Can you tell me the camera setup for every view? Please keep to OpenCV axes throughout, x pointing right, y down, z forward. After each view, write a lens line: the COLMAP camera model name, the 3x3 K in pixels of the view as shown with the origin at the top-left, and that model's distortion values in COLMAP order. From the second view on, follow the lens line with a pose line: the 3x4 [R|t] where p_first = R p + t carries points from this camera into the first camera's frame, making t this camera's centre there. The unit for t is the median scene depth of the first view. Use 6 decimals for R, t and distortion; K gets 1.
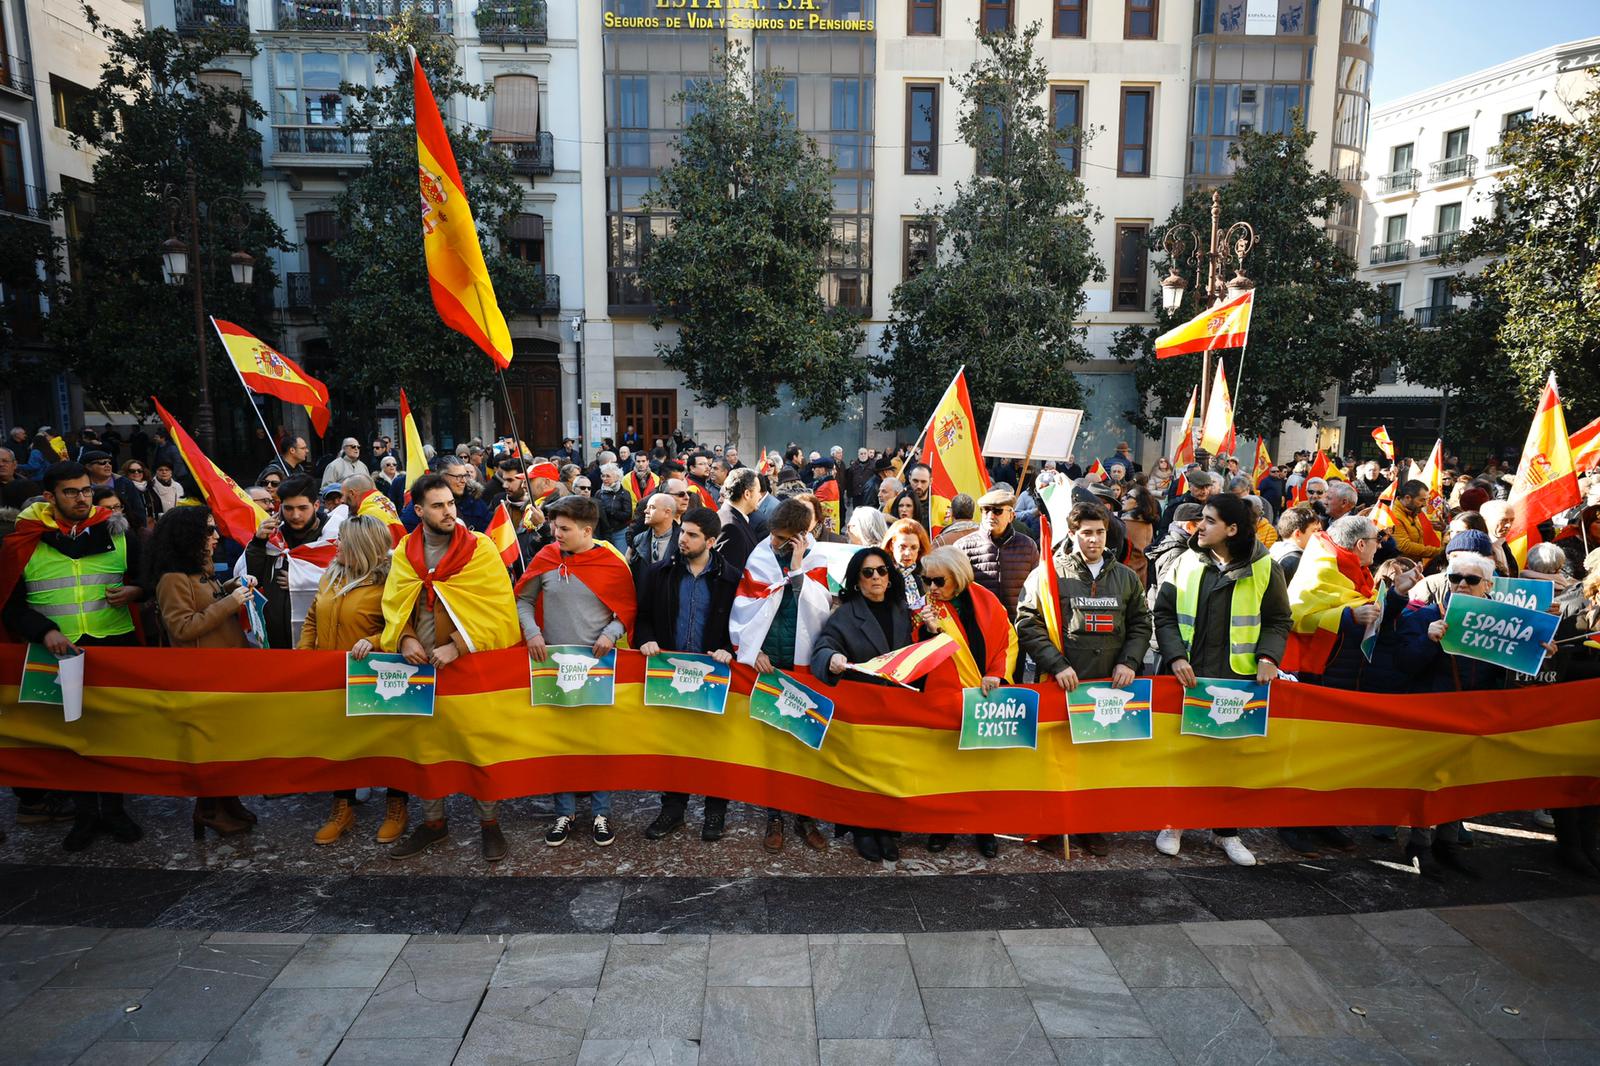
lens RADIAL K [[957.5, 0, 794.2], [0, 957.5, 530.7], [0, 0, 1]] dist [-0.001175, 0.001798]
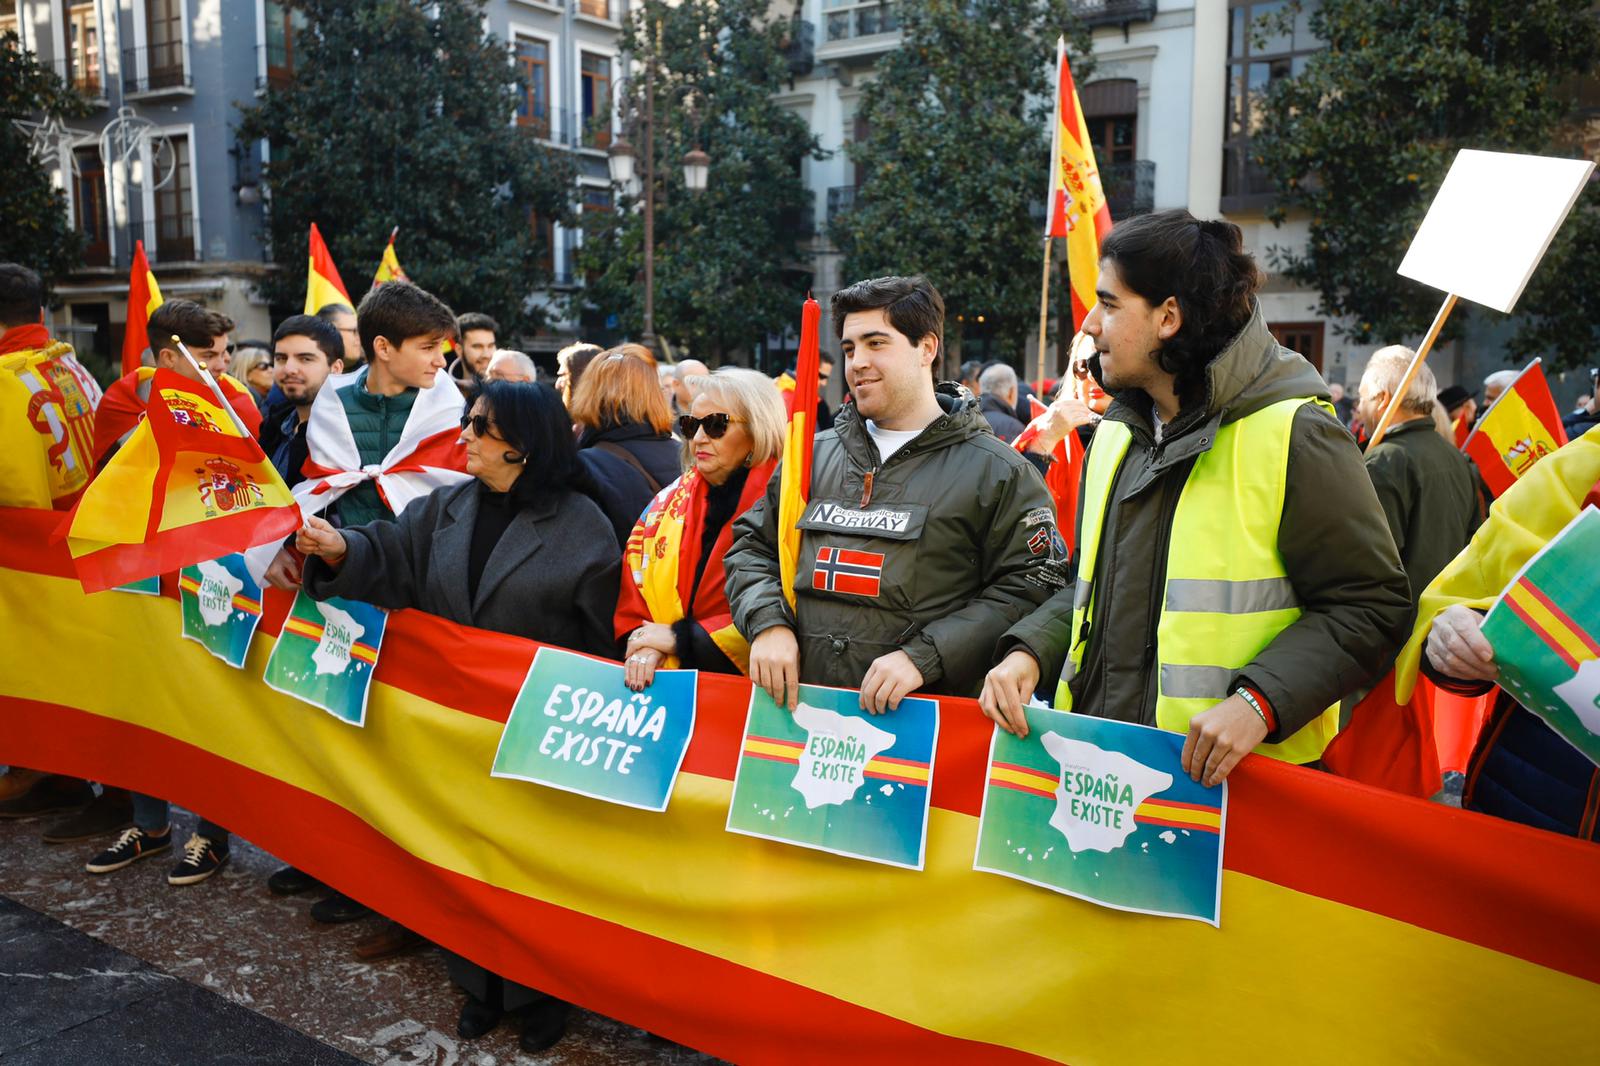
lens RADIAL K [[1288.1, 0, 800.0], [0, 1288.1, 533.0], [0, 0, 1]] dist [0.000144, 0.002896]
pose [[0.810228, 0.072331, -0.581634, 0.114650], [-0.081183, 0.996640, 0.010851, 0.015245], [0.580465, 0.038427, 0.813378, 0.096085]]
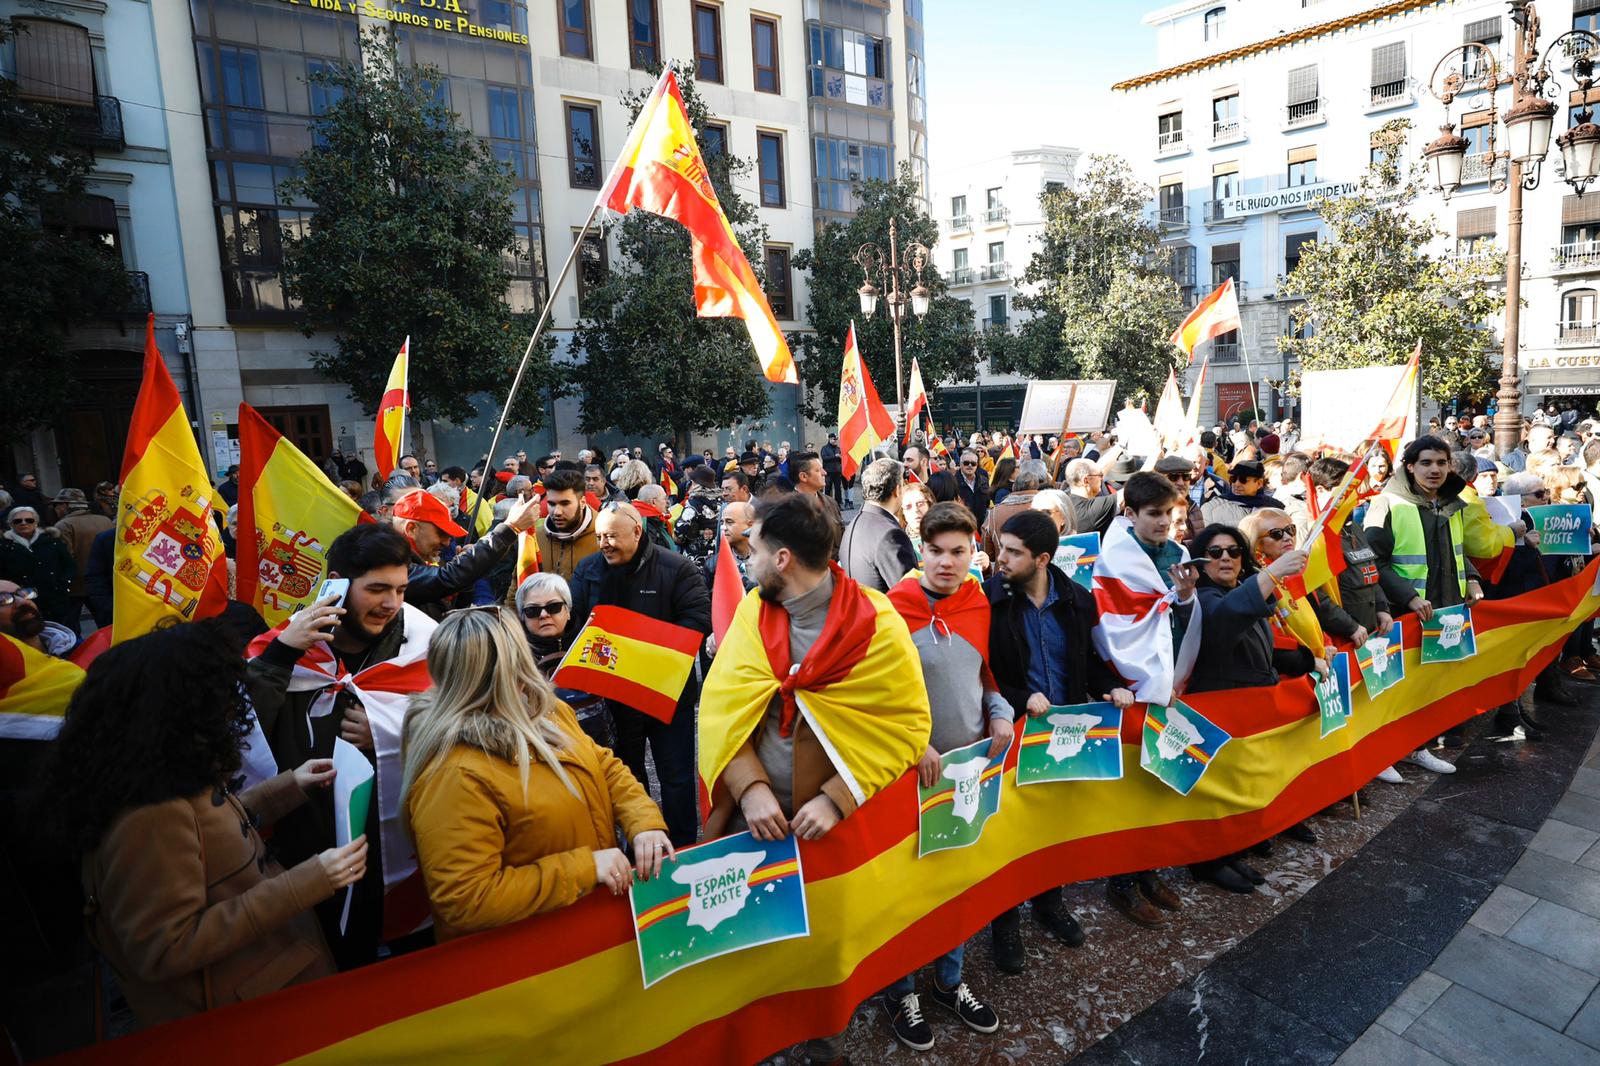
lens RADIAL K [[822.8, 0, 897.9], [0, 822.8, 493.9], [0, 0, 1]] dist [-0.041618, 0.014540]
pose [[0.841508, -0.101819, 0.530562, -0.090776], [0.116357, 0.993189, 0.006050, -0.008440], [-0.527565, 0.056643, 0.847624, 0.092010]]
